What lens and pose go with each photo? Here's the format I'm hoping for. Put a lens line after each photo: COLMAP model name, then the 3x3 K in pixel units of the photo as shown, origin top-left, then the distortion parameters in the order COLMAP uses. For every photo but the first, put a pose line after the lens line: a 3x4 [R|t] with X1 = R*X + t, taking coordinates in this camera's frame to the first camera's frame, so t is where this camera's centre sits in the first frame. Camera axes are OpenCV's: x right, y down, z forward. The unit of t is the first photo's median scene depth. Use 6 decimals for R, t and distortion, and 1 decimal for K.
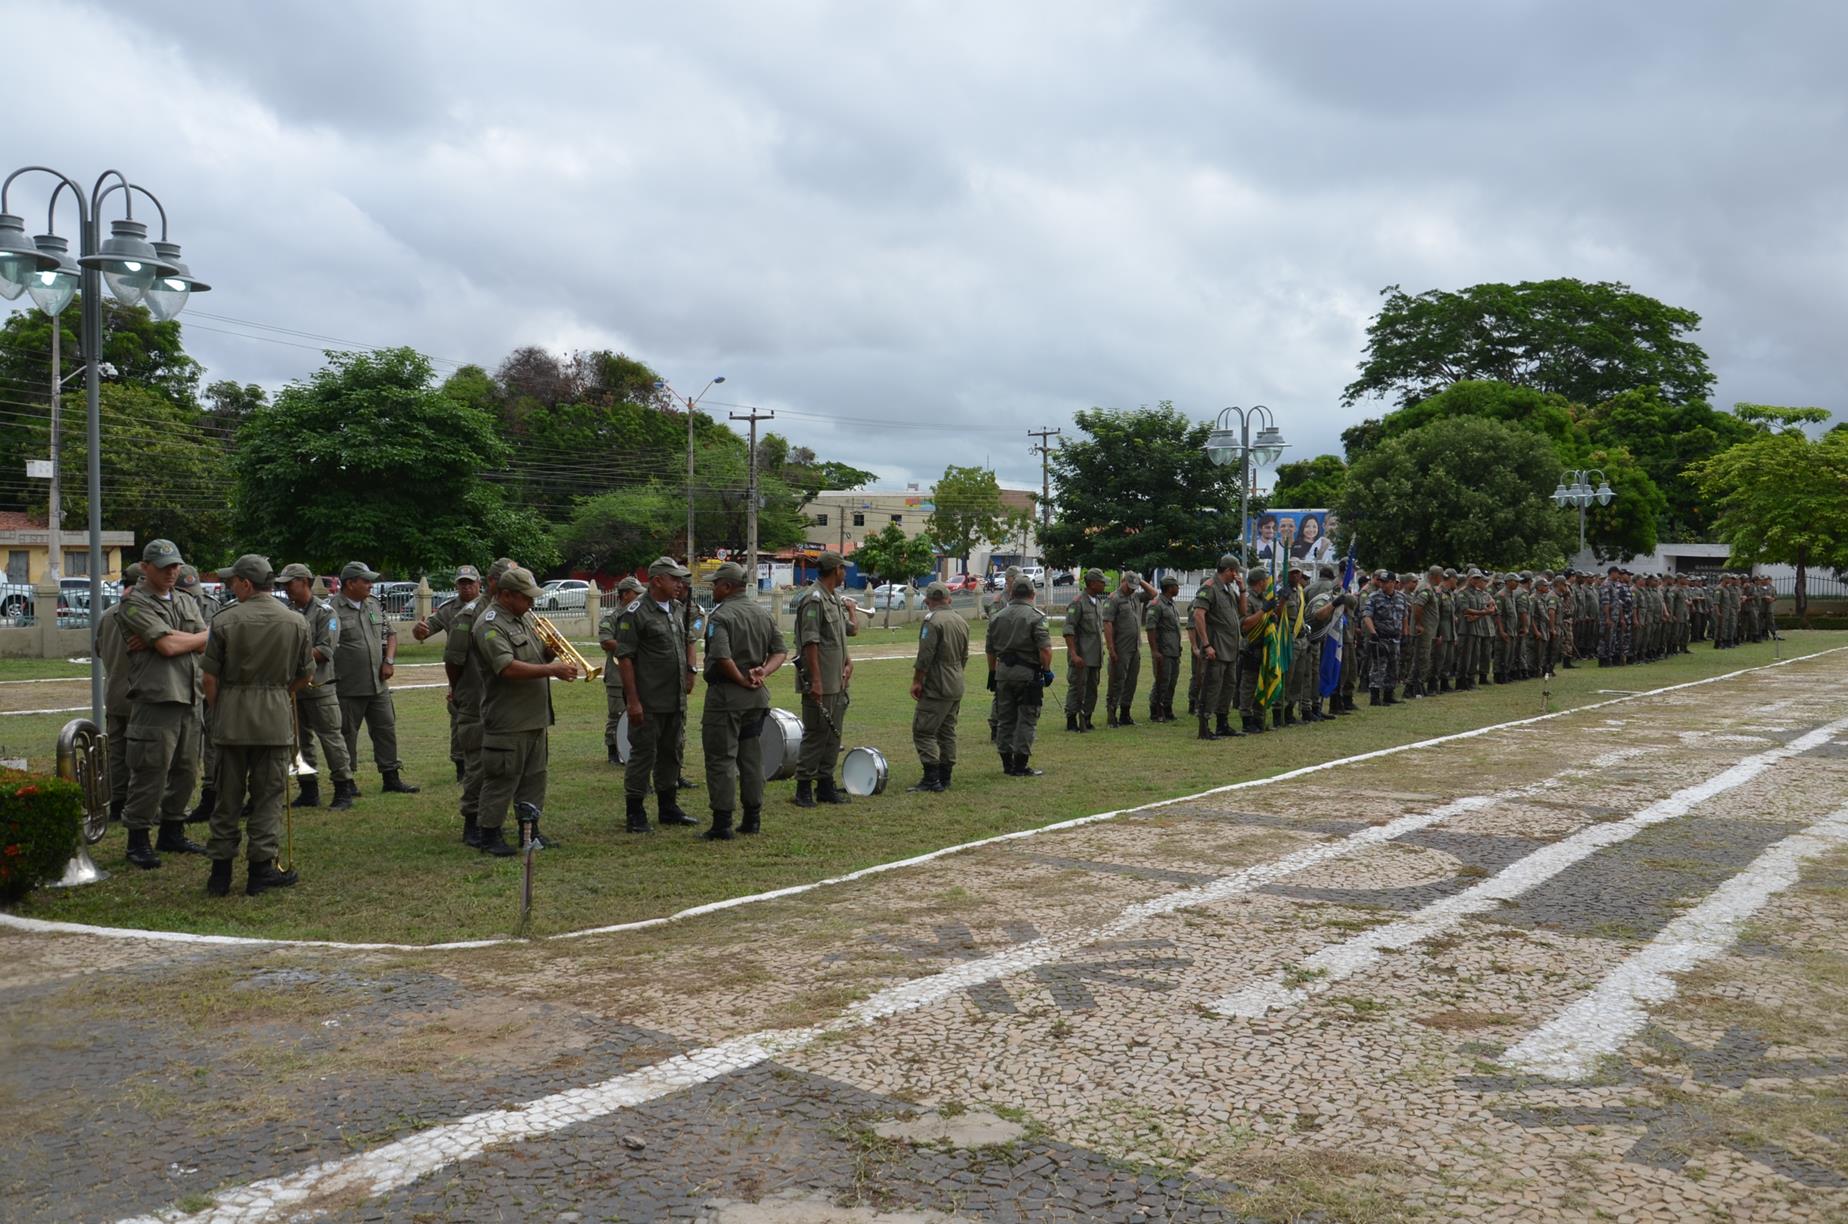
lens RADIAL K [[1446.4, 0, 932.8], [0, 1446.4, 610.1], [0, 0, 1]] dist [-0.017417, 0.010927]
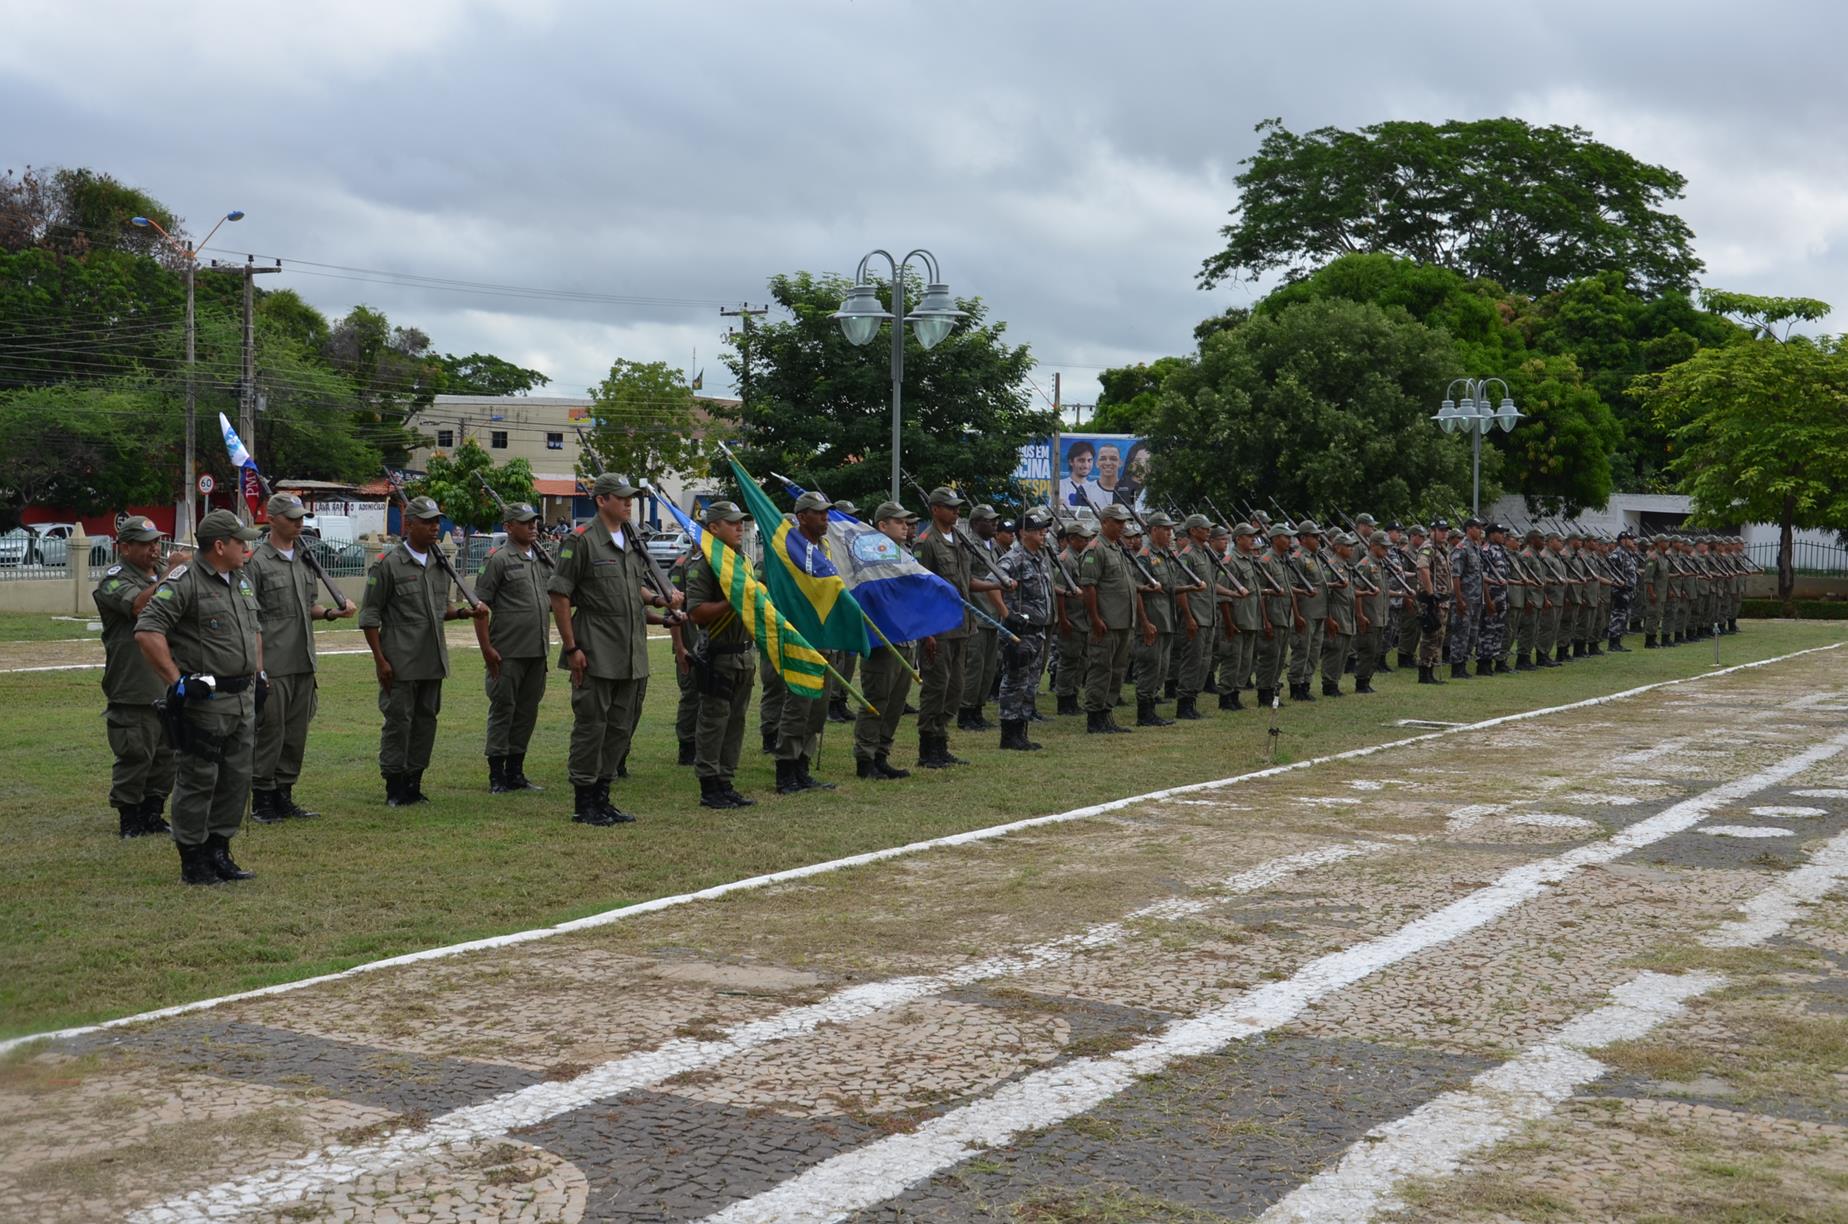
lens RADIAL K [[2058.7, 0, 924.0], [0, 2058.7, 612.0], [0, 0, 1]] dist [-0.060372, 0.139307]
pose [[0.991998, 0.009530, 0.125890, 0.035996], [-0.011732, 0.999791, 0.016764, -0.000601], [-0.125704, -0.018107, 0.991903, 0.038902]]
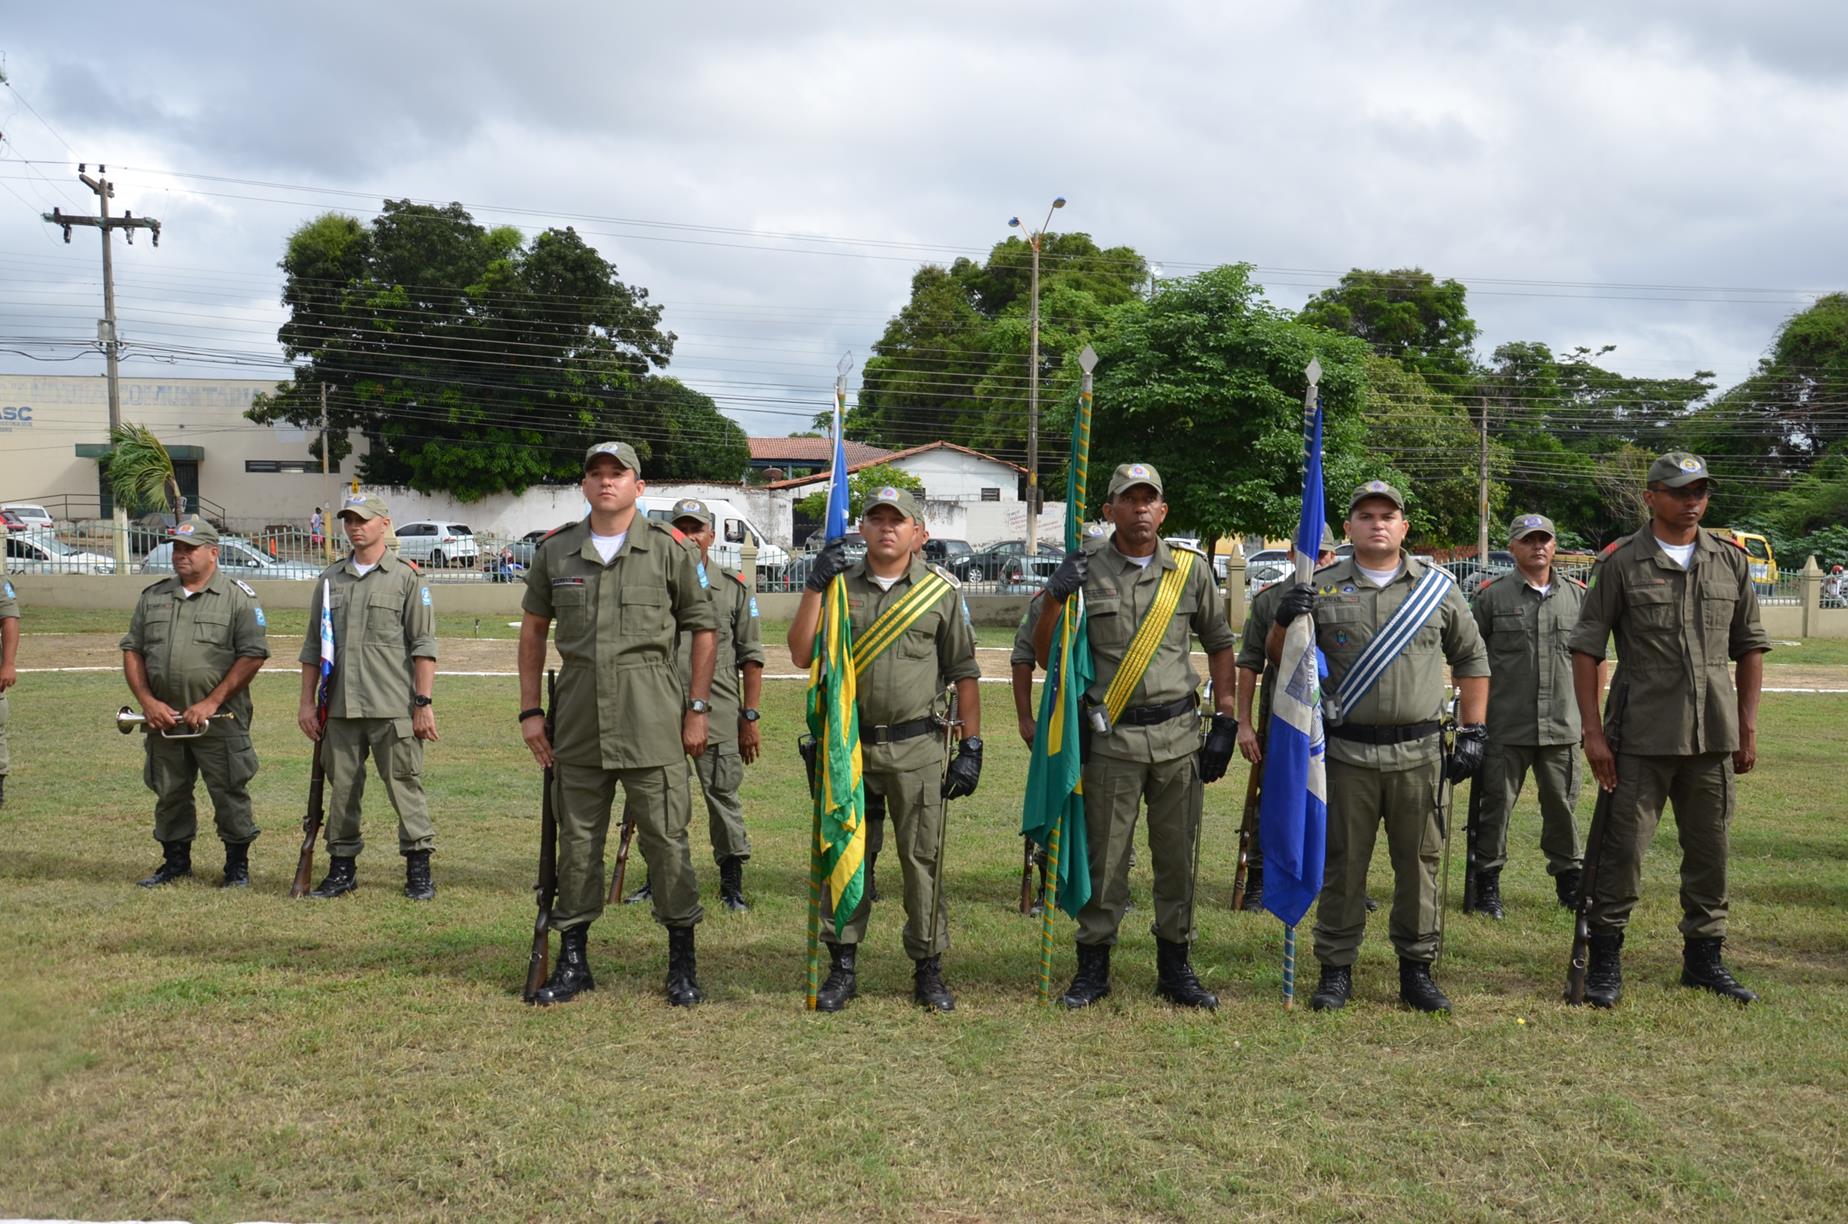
lens RADIAL K [[1446.4, 0, 932.8], [0, 1446.4, 610.1], [0, 0, 1]] dist [-0.017417, 0.010927]
pose [[0.548810, 0.049193, -0.834499, 0.091008], [-0.035670, 0.998736, 0.035415, -0.002264], [0.835186, 0.010331, 0.549871, 0.145228]]
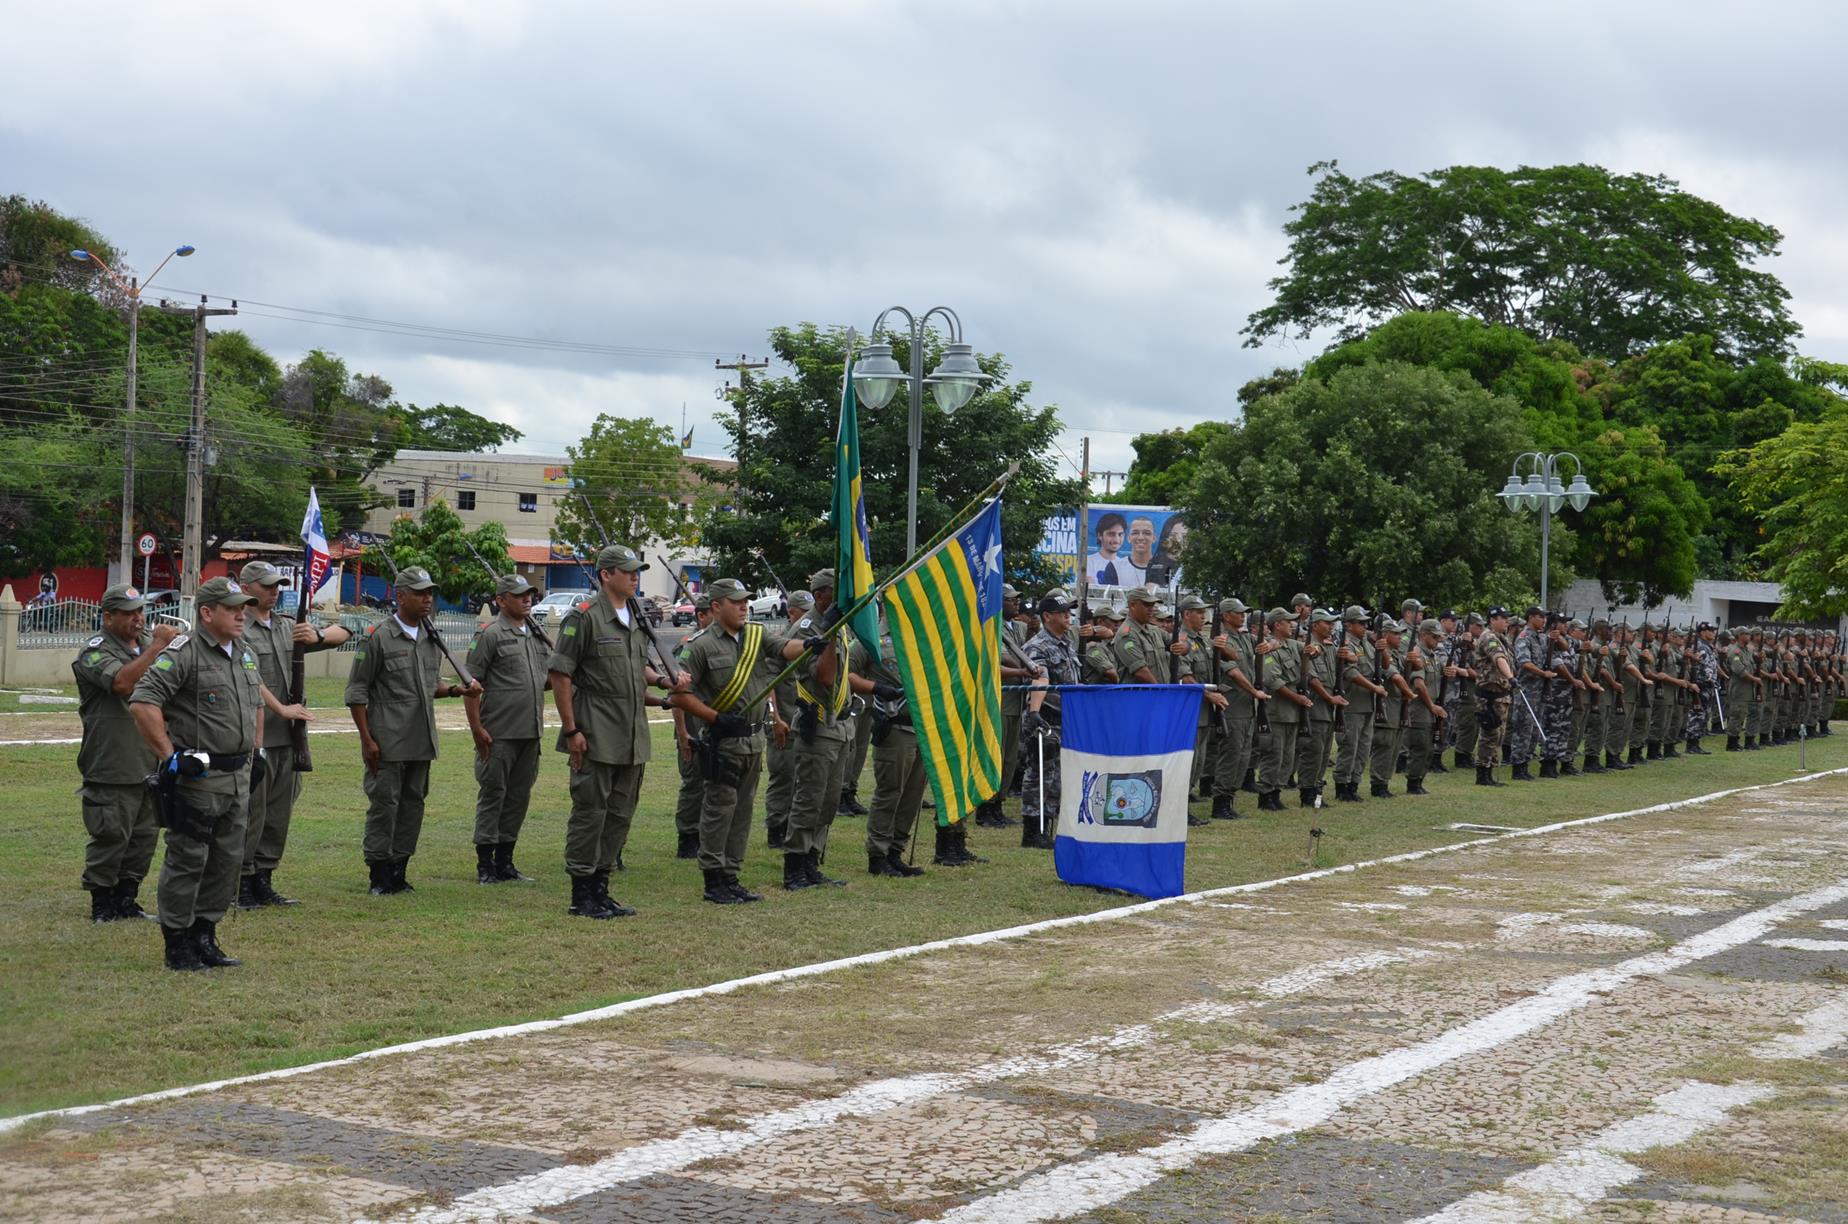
lens RADIAL K [[2302.1, 0, 930.4], [0, 2302.1, 618.0], [0, 0, 1]] dist [-0.081875, 0.208055]
pose [[0.991826, 0.030073, 0.124006, 0.034273], [-0.027977, 0.999435, -0.018610, -0.000623], [-0.124496, 0.014989, 0.992107, 0.031508]]
